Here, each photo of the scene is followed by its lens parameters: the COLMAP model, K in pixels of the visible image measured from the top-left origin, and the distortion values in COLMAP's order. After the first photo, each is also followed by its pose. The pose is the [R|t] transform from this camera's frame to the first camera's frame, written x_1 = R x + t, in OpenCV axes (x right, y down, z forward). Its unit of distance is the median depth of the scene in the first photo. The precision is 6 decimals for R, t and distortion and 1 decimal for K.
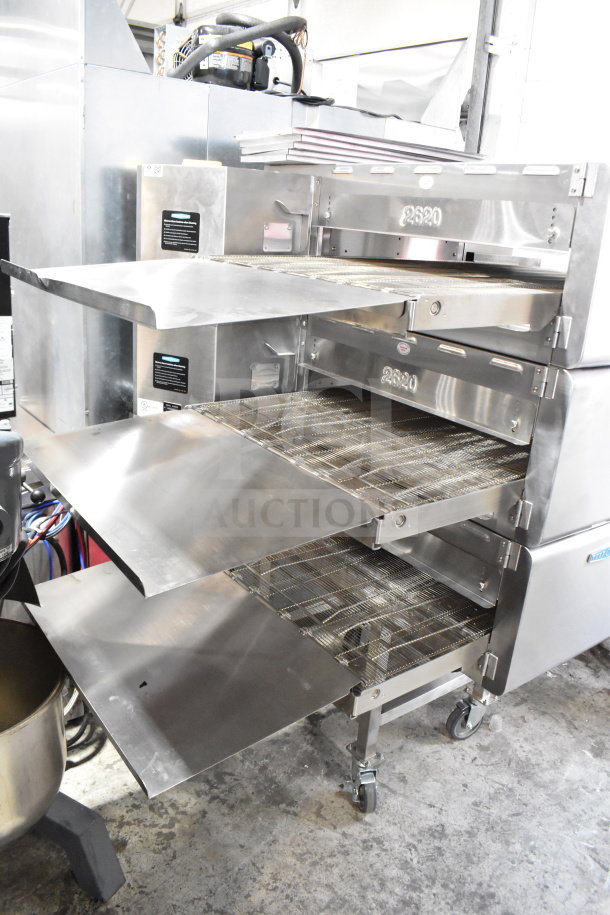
lens RADIAL K [[728.6, 0, 297.5], [0, 728.6, 462.5], [0, 0, 1]] dist [-0.116770, 0.036770]
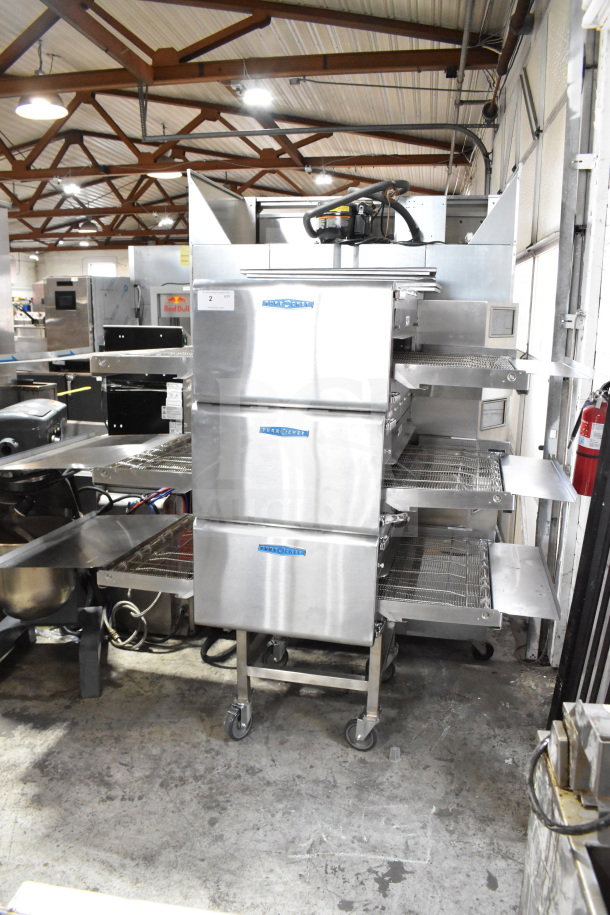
lens RADIAL K [[728.6, 0, 284.0], [0, 728.6, 470.6], [0, 0, 1]] dist [-0.116770, 0.036770]
pose [[0.637582, 0.109465, -0.762566, 1.148822], [-0.230860, 0.971511, -0.053563, 0.042930], [0.734978, 0.210197, 0.644689, 0.074646]]
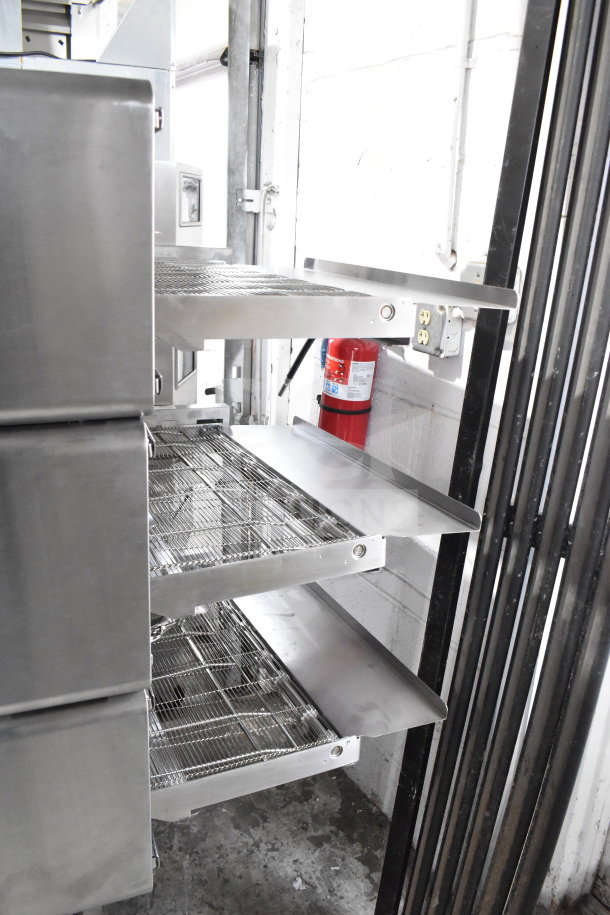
lens RADIAL K [[795.0, 0, 302.4], [0, 795.0, 464.0], [0, 0, 1]] dist [-0.076656, -0.013483]
pose [[0.980272, 0.035860, -0.194372, 0.646114], [-0.043919, 0.998338, -0.037310, -0.080539], [0.192711, 0.045111, 0.980218, 0.380374]]
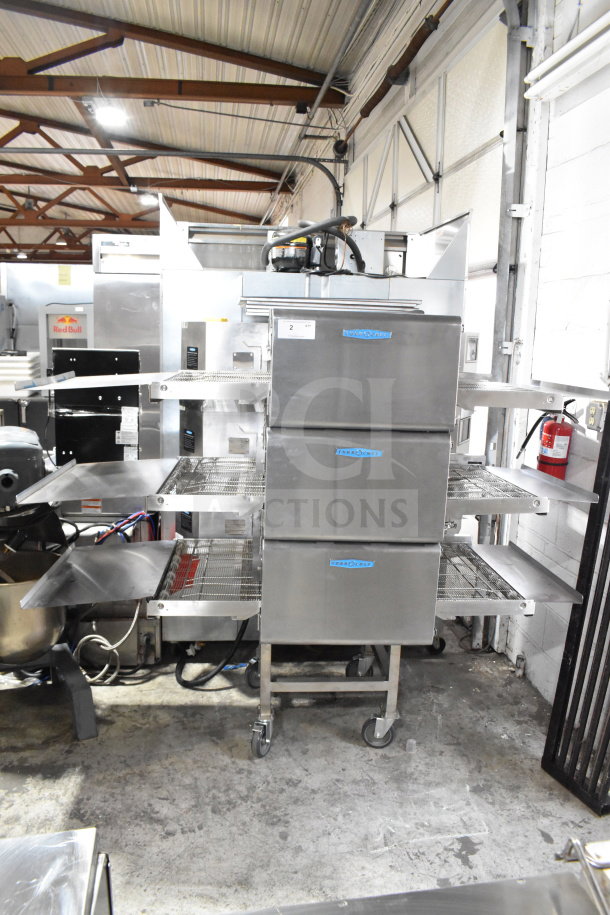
lens RADIAL K [[728.6, 0, 290.7], [0, 728.6, 467.6], [0, 0, 1]] dist [-0.116770, 0.036770]
pose [[0.840044, 0.056428, -0.539576, 0.868040], [-0.156608, 0.977458, -0.141595, 0.129779], [0.519423, 0.203448, 0.829945, -0.238656]]
